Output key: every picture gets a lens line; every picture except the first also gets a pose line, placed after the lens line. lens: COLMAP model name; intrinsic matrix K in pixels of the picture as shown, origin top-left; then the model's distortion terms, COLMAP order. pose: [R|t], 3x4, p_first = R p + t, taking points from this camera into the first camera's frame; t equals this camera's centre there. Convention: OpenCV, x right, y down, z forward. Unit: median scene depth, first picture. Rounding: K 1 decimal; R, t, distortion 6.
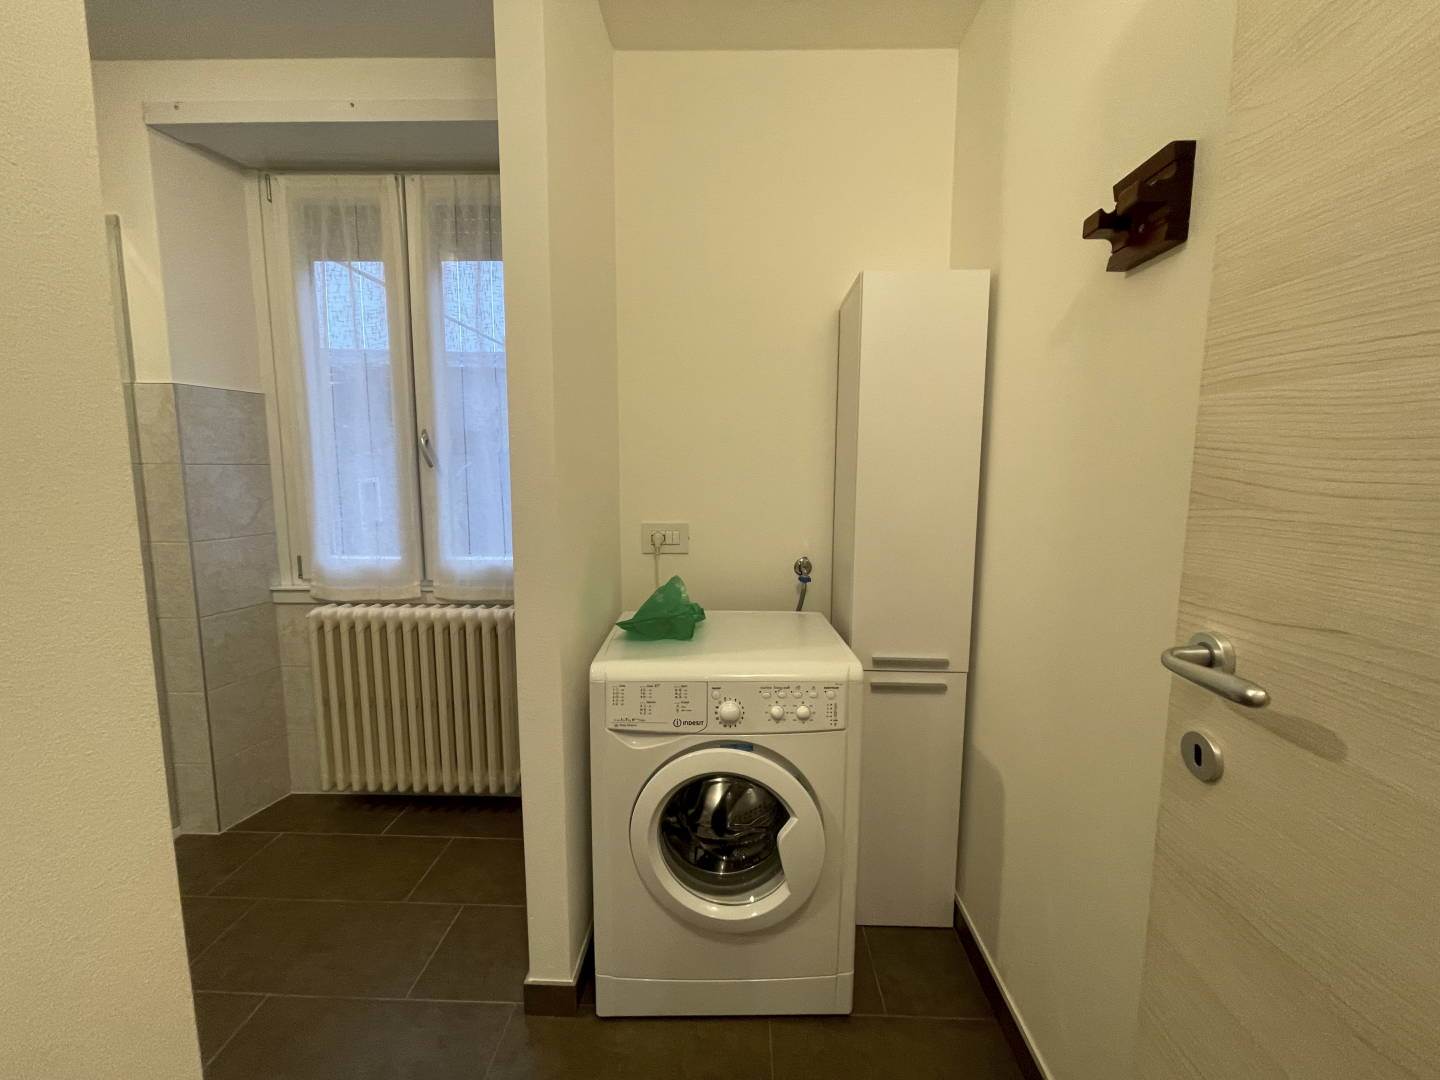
lens RADIAL K [[580.2, 0, 720.2], [0, 580.2, 531.4], [0, 0, 1]] dist [-0.001723, -0.000140]
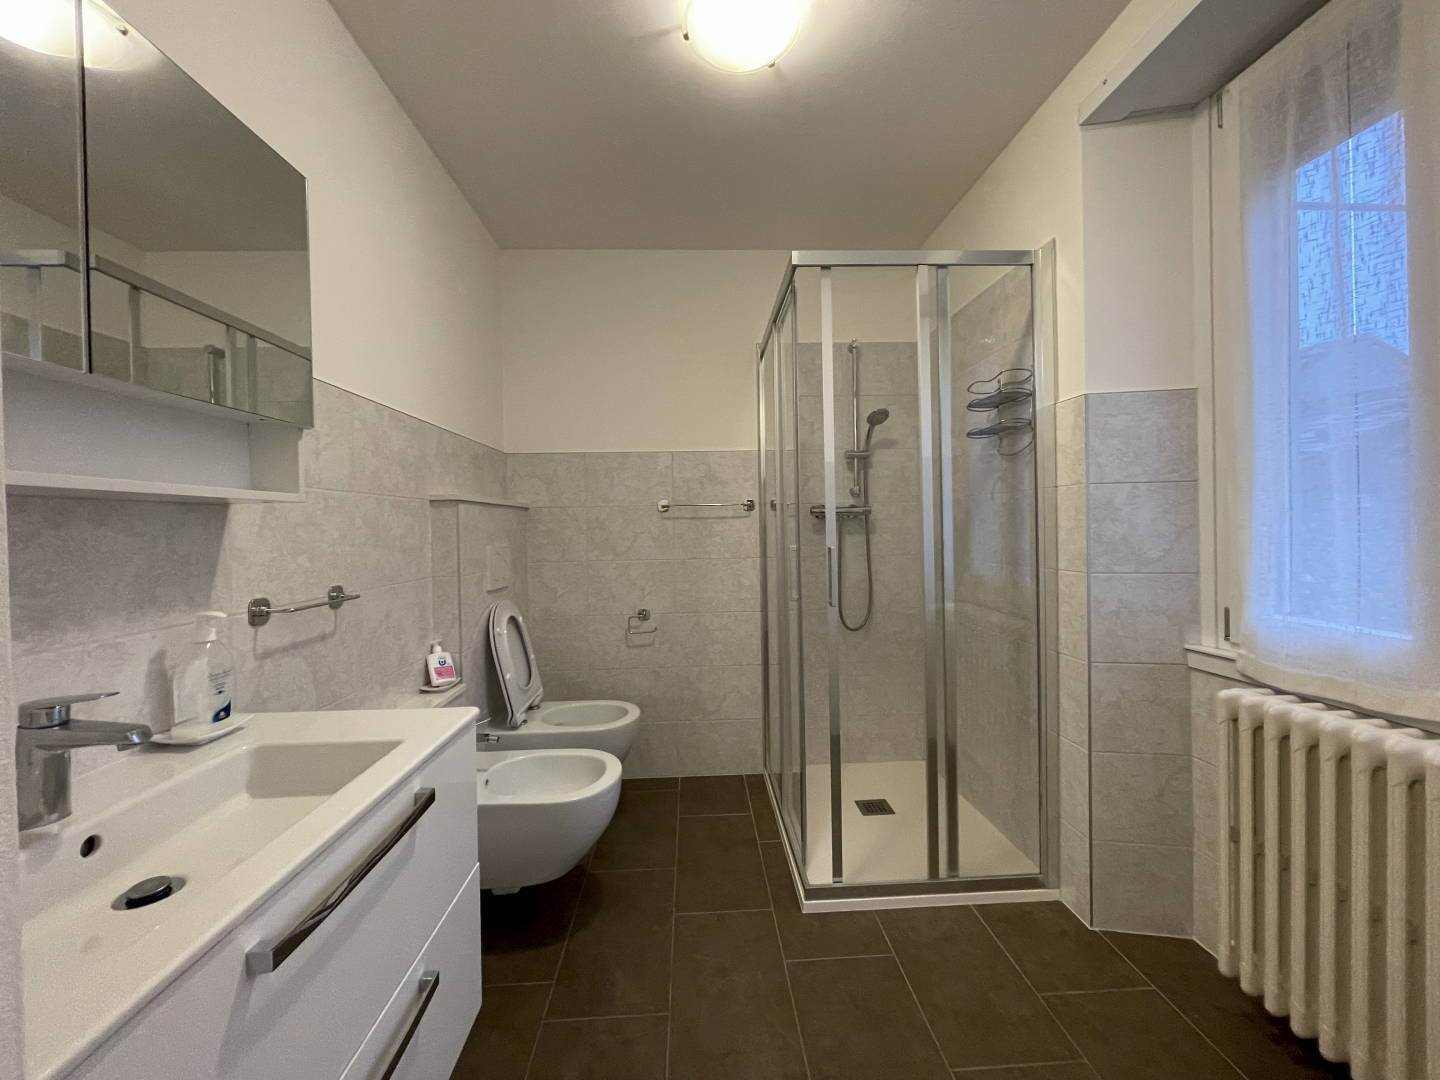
lens RADIAL K [[580.2, 0, 720.2], [0, 580.2, 531.4], [0, 0, 1]] dist [-0.001723, -0.000140]
pose [[0.074484, 0.000413, -0.997222, -0.079315], [-0.099467, 0.995016, -0.007018, 0.016669], [0.992249, 0.099714, 0.074154, 0.347425]]
